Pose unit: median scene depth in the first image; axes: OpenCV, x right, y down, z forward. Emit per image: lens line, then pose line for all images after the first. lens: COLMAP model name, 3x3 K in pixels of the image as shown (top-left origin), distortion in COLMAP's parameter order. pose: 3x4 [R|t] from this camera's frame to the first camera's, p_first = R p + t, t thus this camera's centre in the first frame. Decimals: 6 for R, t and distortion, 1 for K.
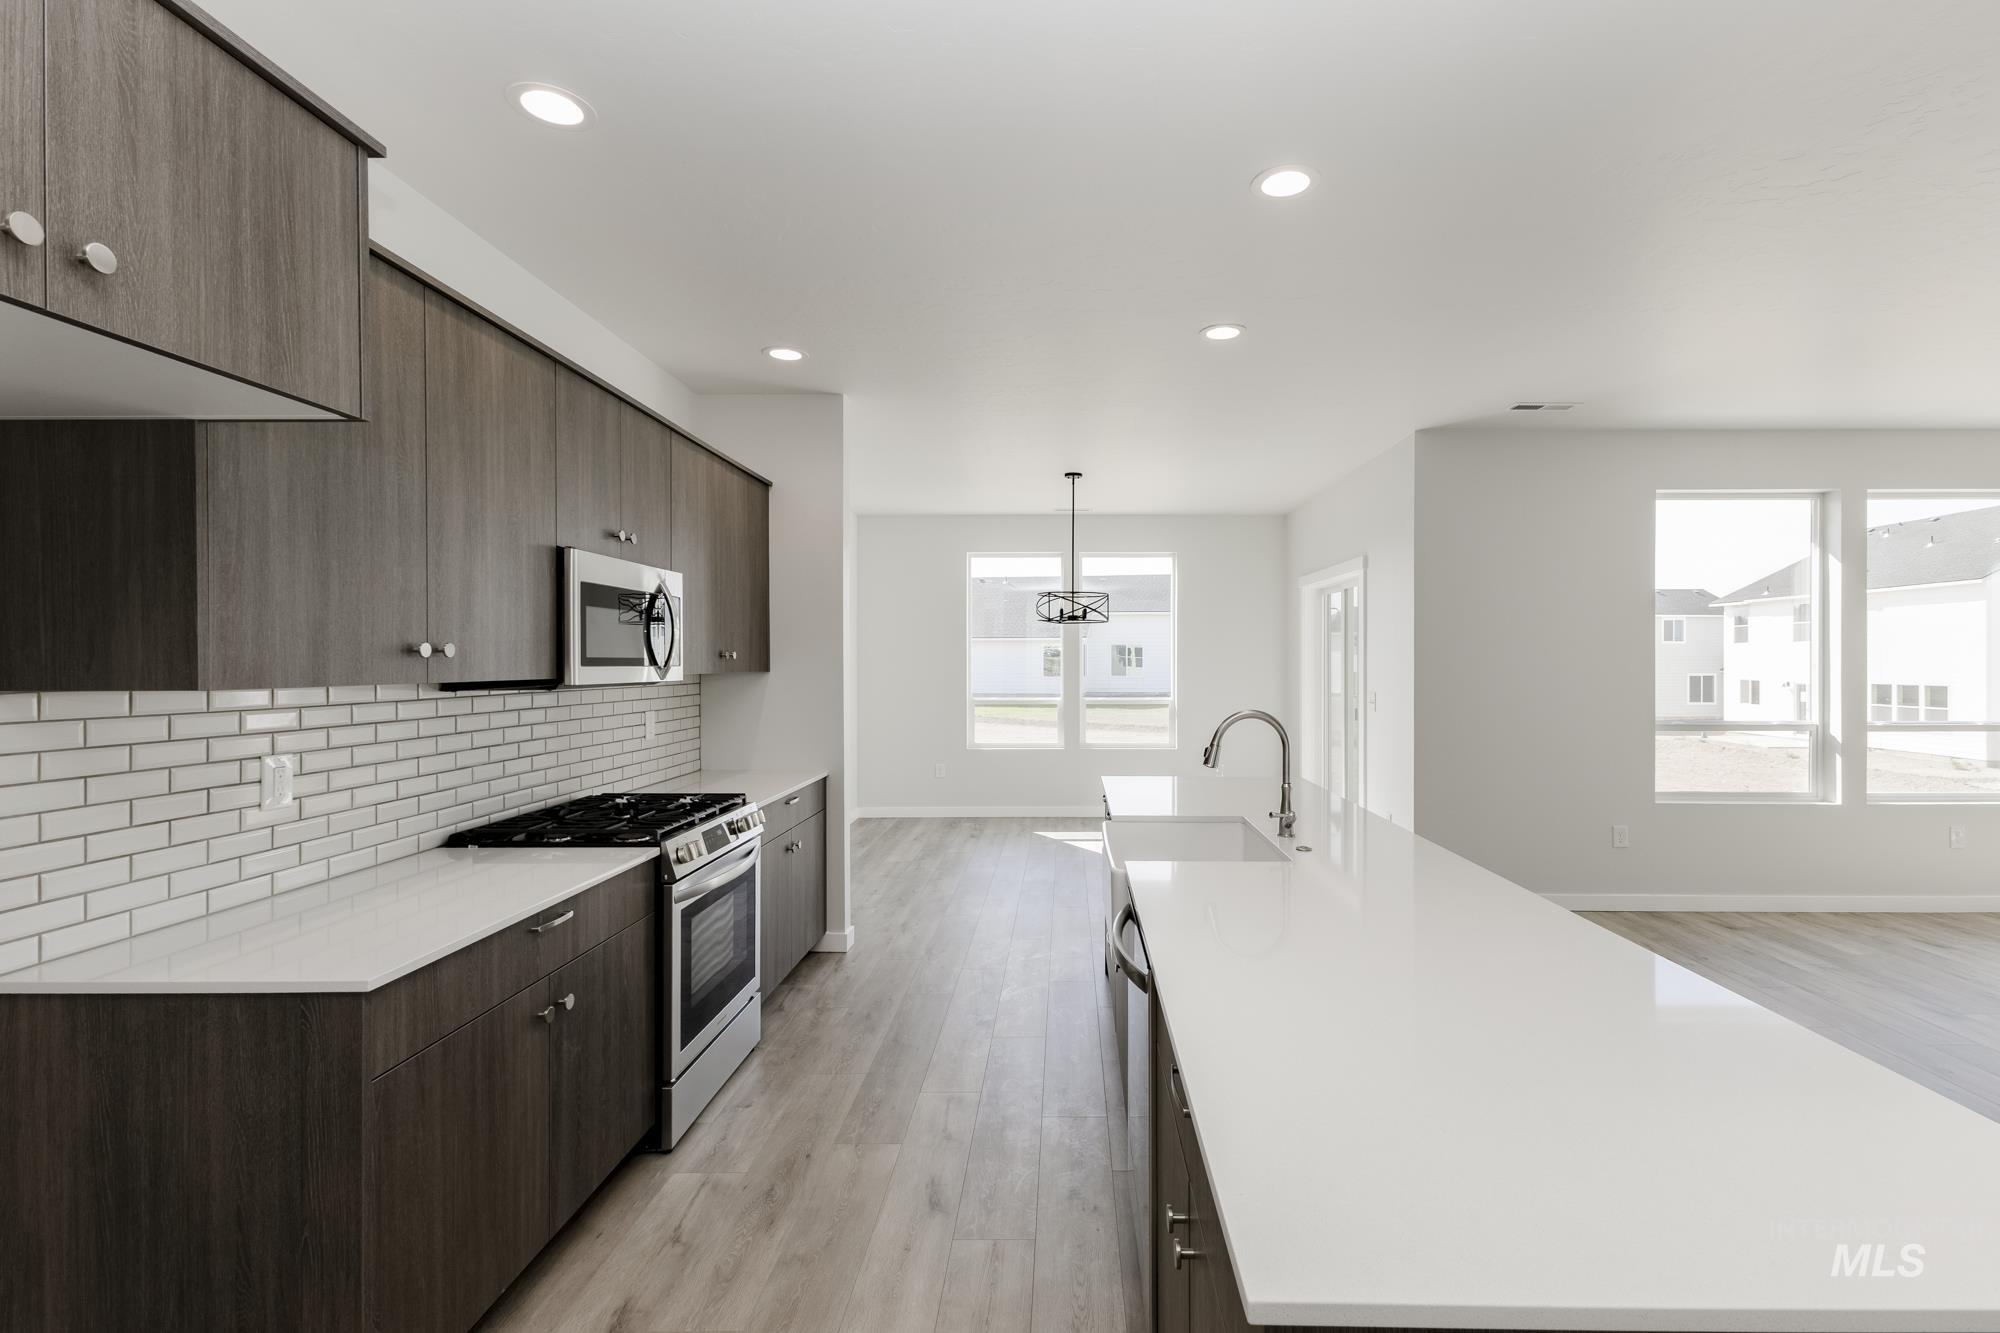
lens RADIAL K [[860.1, 0, 1016.2], [0, 860.1, 663.8], [0, 0, 1]] dist [0.004635, -0.000294]
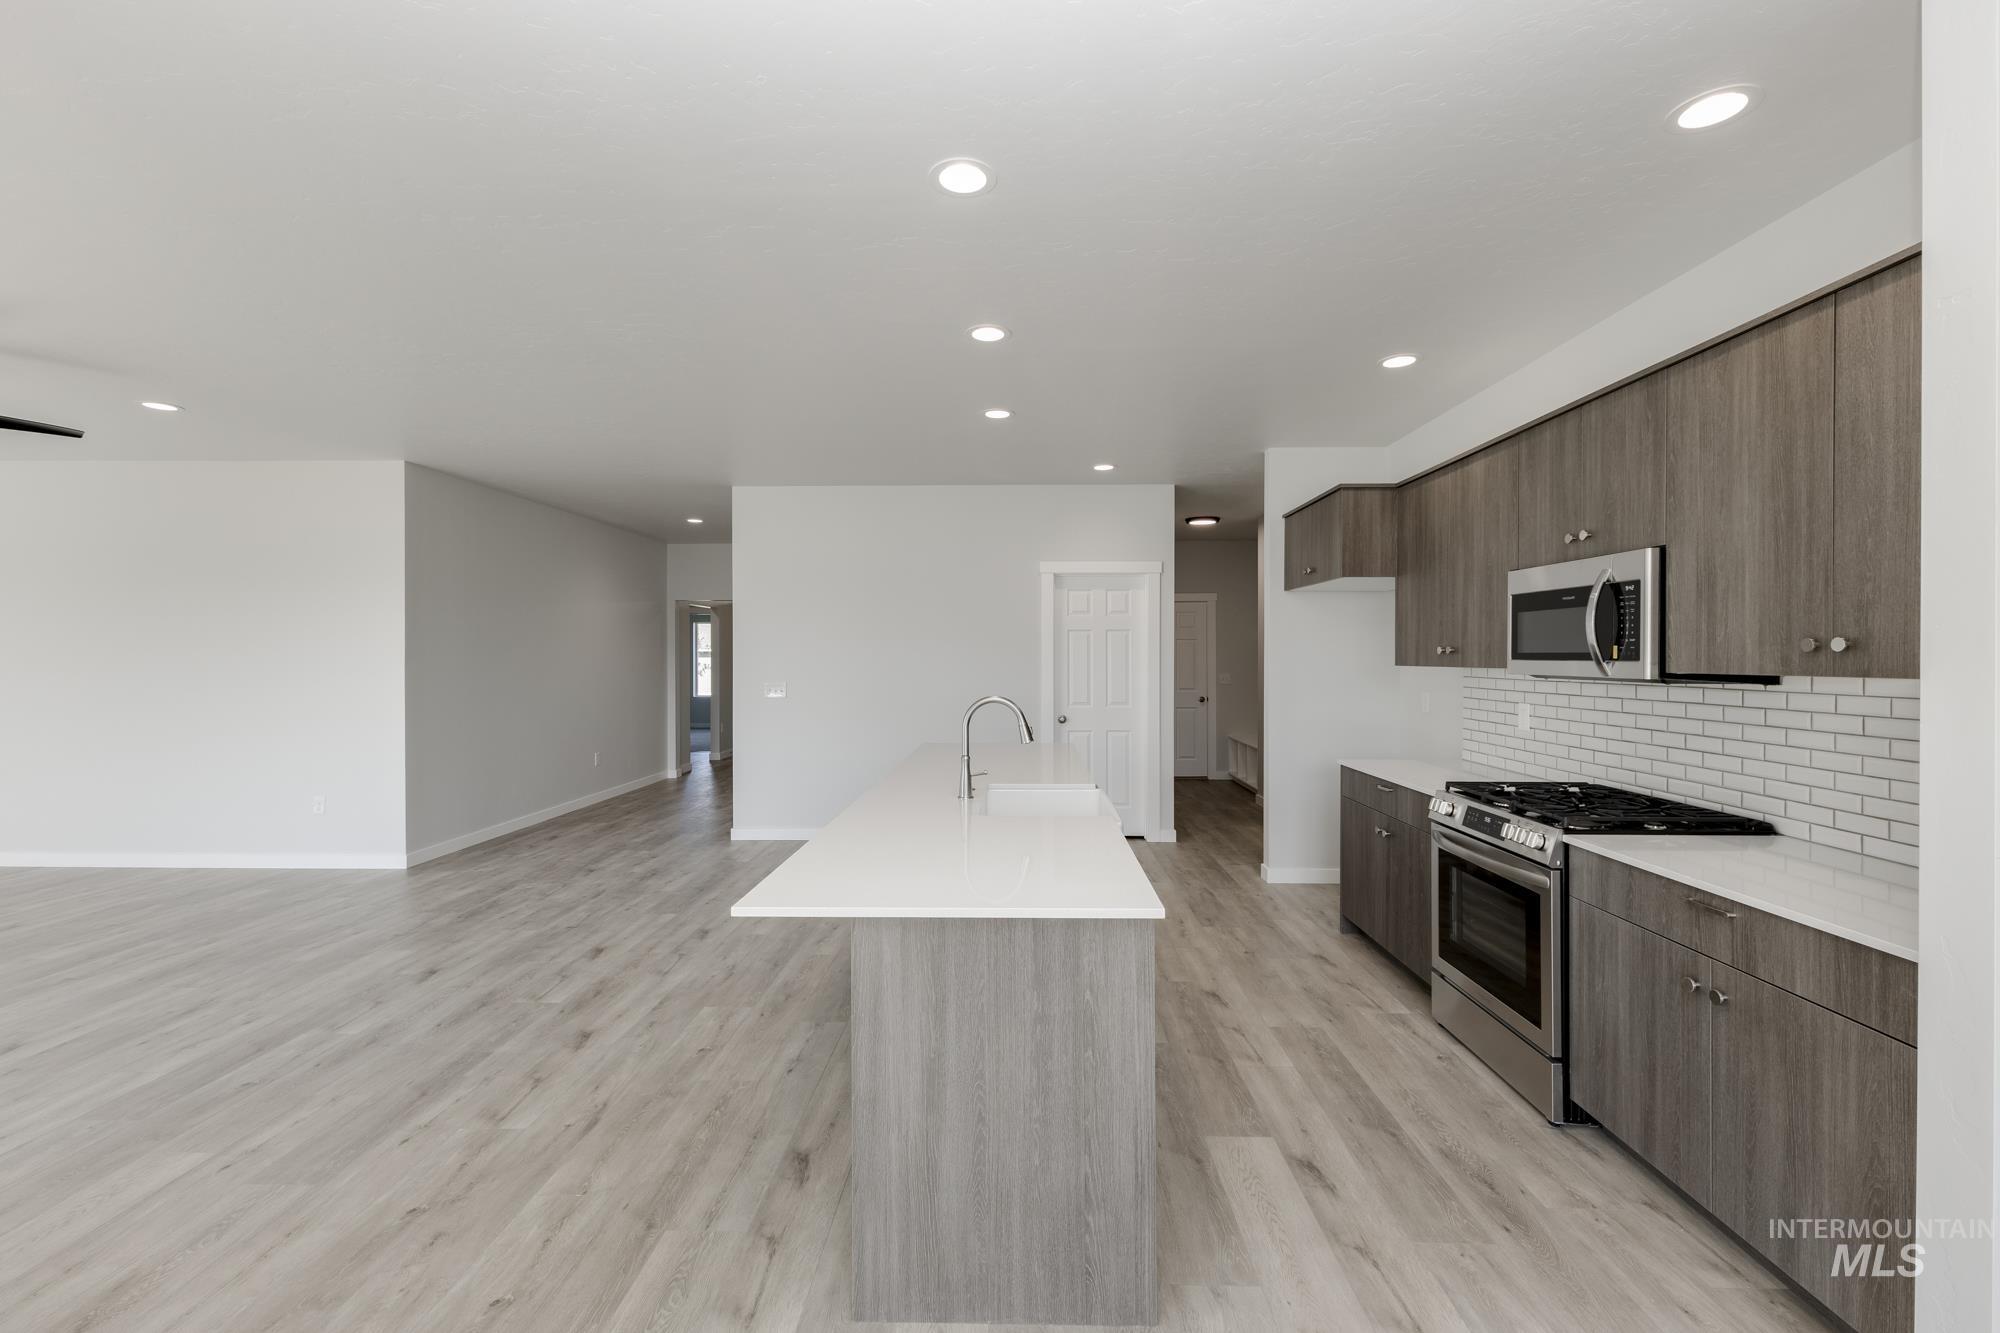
lens RADIAL K [[860.1, 0, 997.0], [0, 860.1, 661.1], [0, 0, 1]] dist [0.004635, -0.000294]
pose [[-0.999470, 0.004464, -0.032242, 0.317579], [0.004193, 0.999955, 0.008471, -0.009531], [0.032279, 0.008332, -0.999444, 2.280865]]
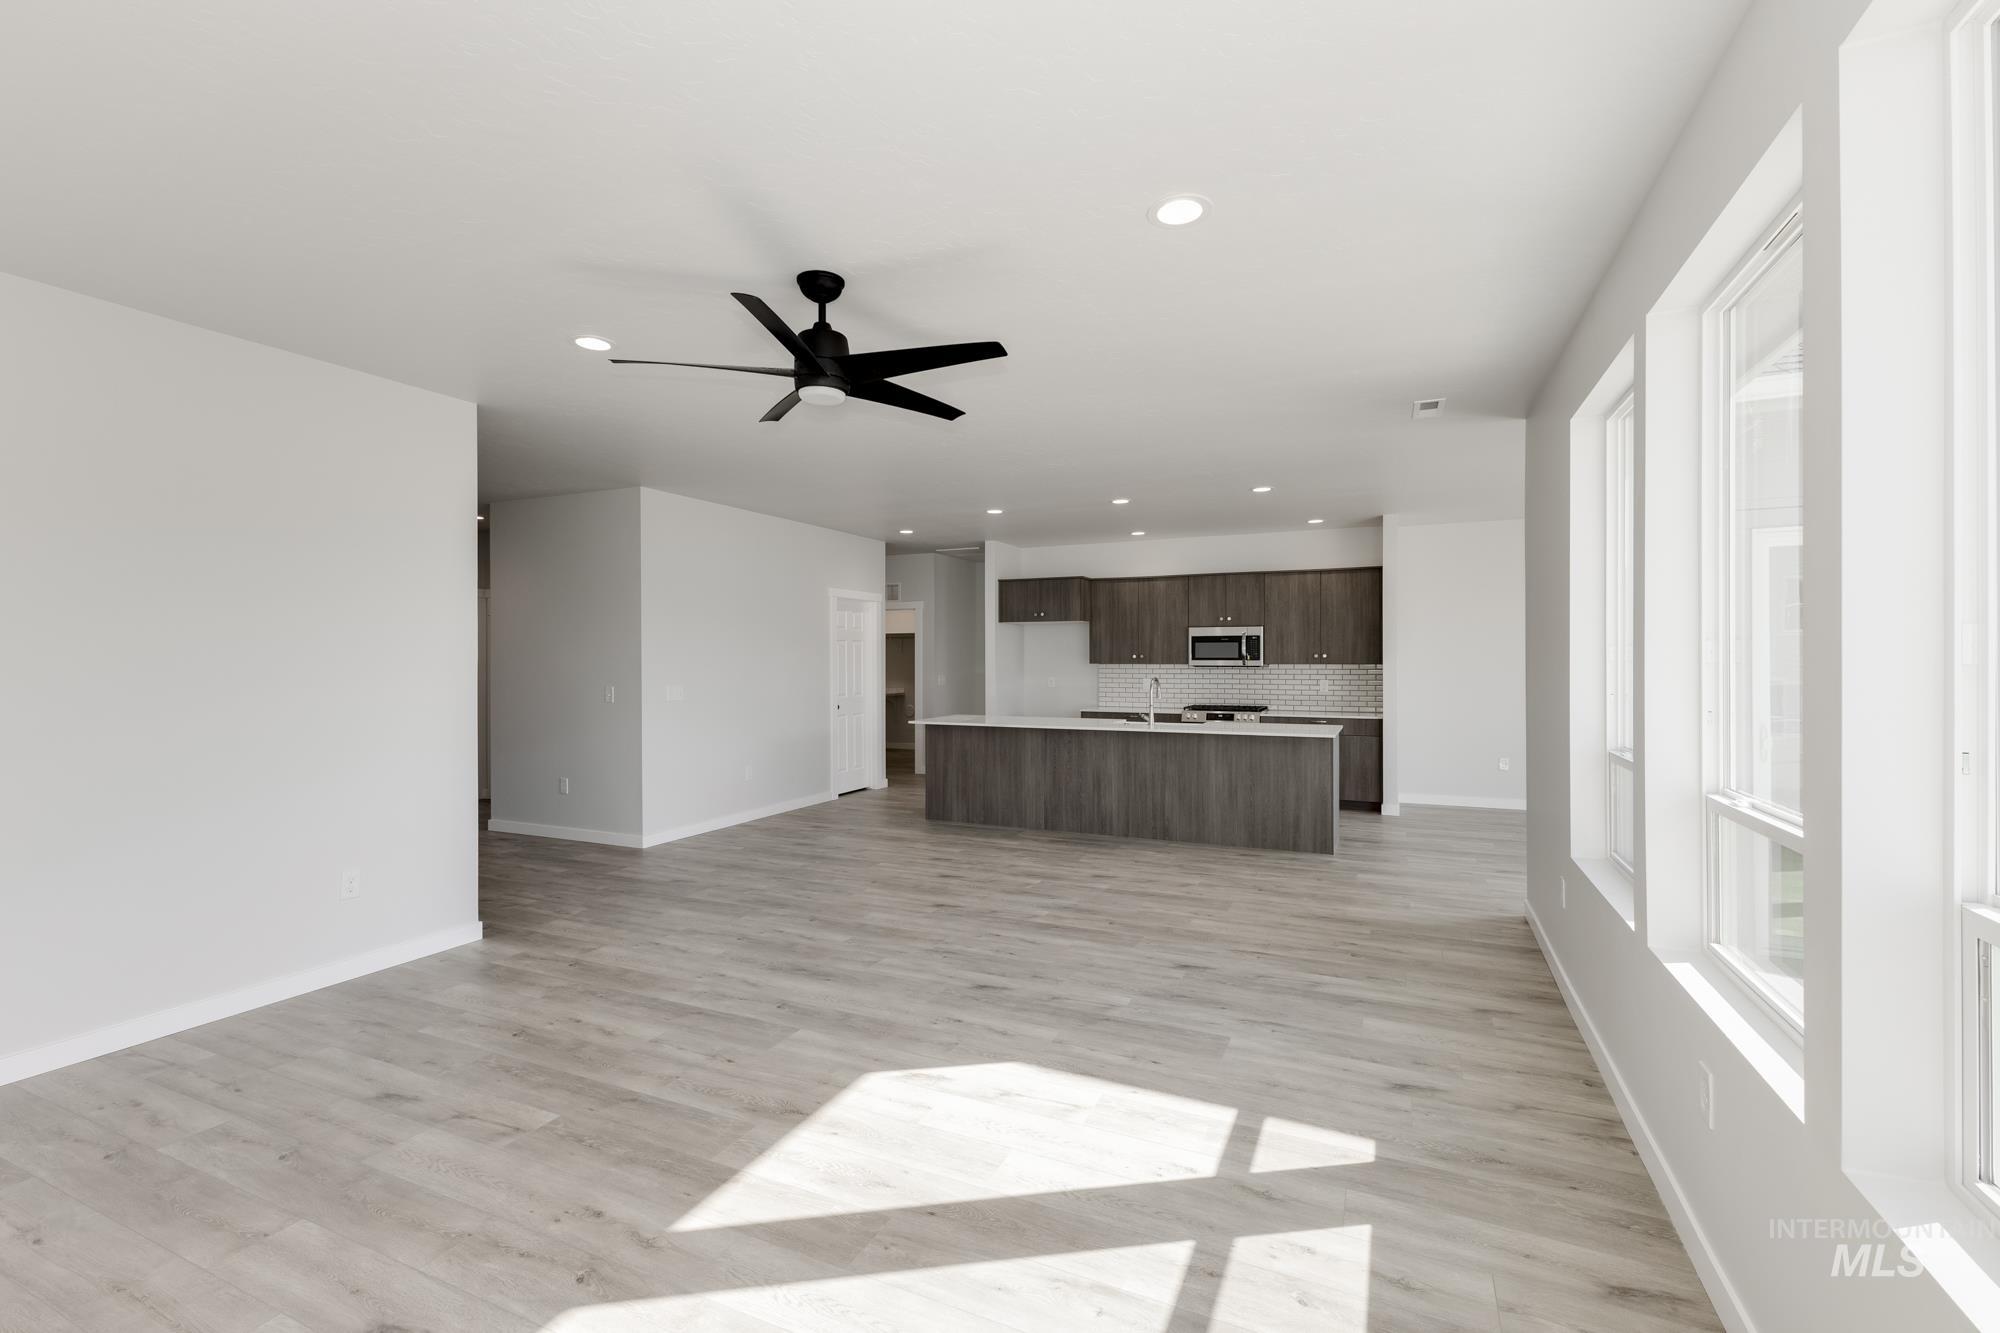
lens RADIAL K [[860.1, 0, 1008.0], [0, 860.1, 661.0], [0, 0, 1]] dist [0.004635, -0.000294]
pose [[-0.365589, 0.006853, -0.930751, 3.030627], [0.000489, 0.999974, 0.007171, -0.020141], [0.930776, 0.002167, -0.365583, 1.589483]]
